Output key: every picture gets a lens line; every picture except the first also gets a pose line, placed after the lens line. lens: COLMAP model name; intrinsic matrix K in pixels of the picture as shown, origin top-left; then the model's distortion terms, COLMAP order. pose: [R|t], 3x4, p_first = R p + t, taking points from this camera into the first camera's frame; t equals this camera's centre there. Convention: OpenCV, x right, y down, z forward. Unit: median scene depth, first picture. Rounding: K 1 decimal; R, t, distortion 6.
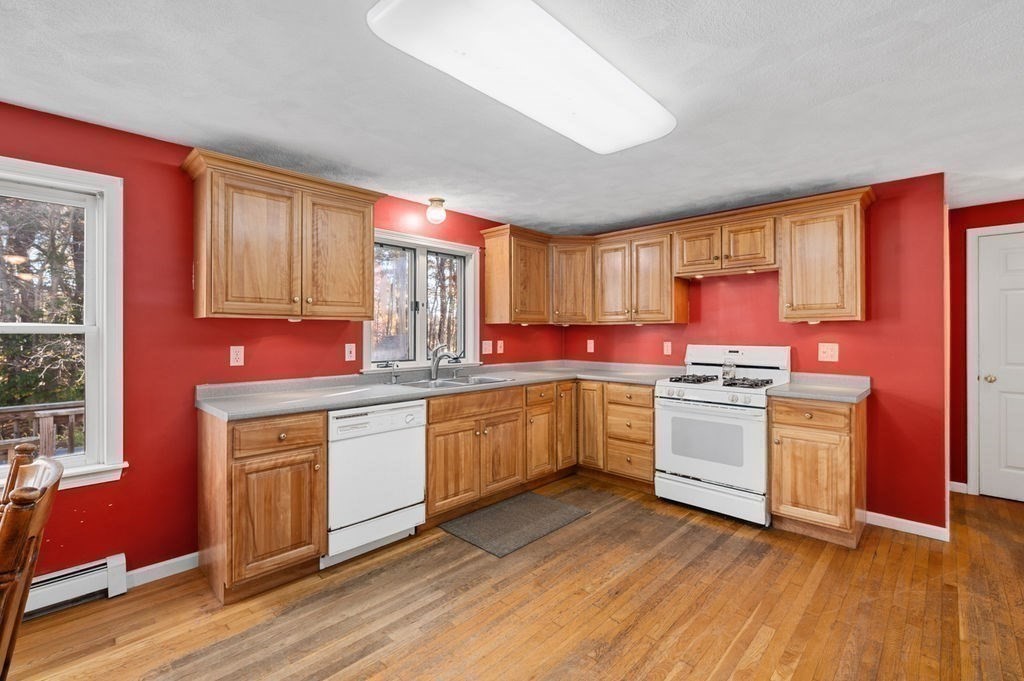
lens RADIAL K [[451.3, 0, 517.6], [0, 451.3, 328.4], [0, 0, 1]] dist [0.000176, 0.000017]
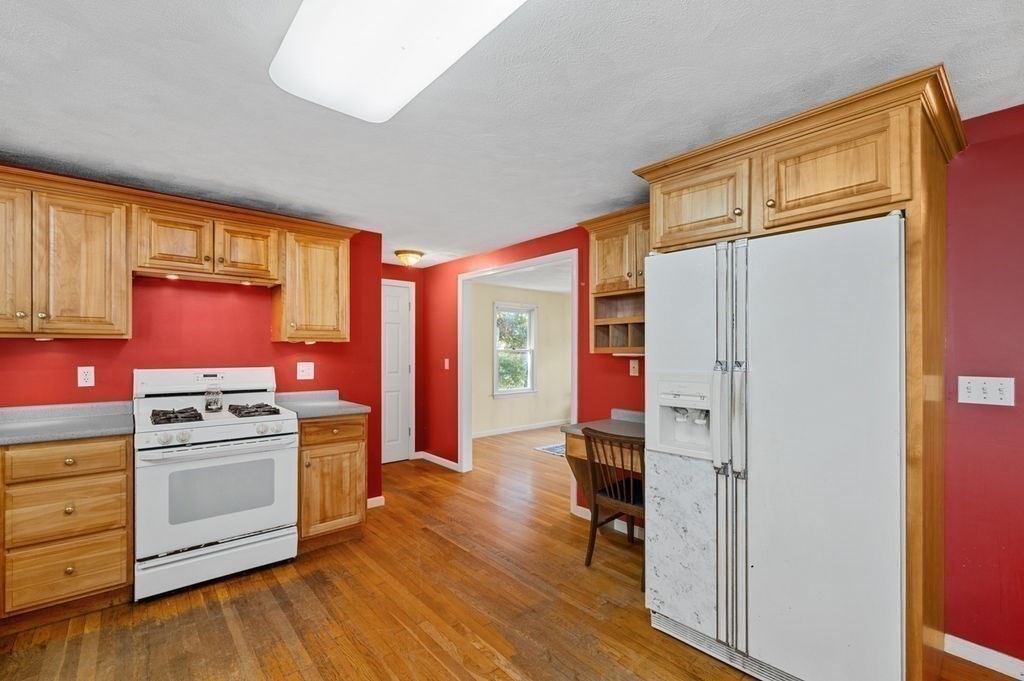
lens RADIAL K [[444.8, 0, 512.4], [0, 444.8, 348.8], [0, 0, 1]] dist [0.000011, -0.000064]
pose [[0.098567, 0.003896, 0.995123, -0.327768], [-0.011829, 0.999926, -0.002743, -0.001767], [-0.995060, -0.011501, 0.098606, 0.448143]]
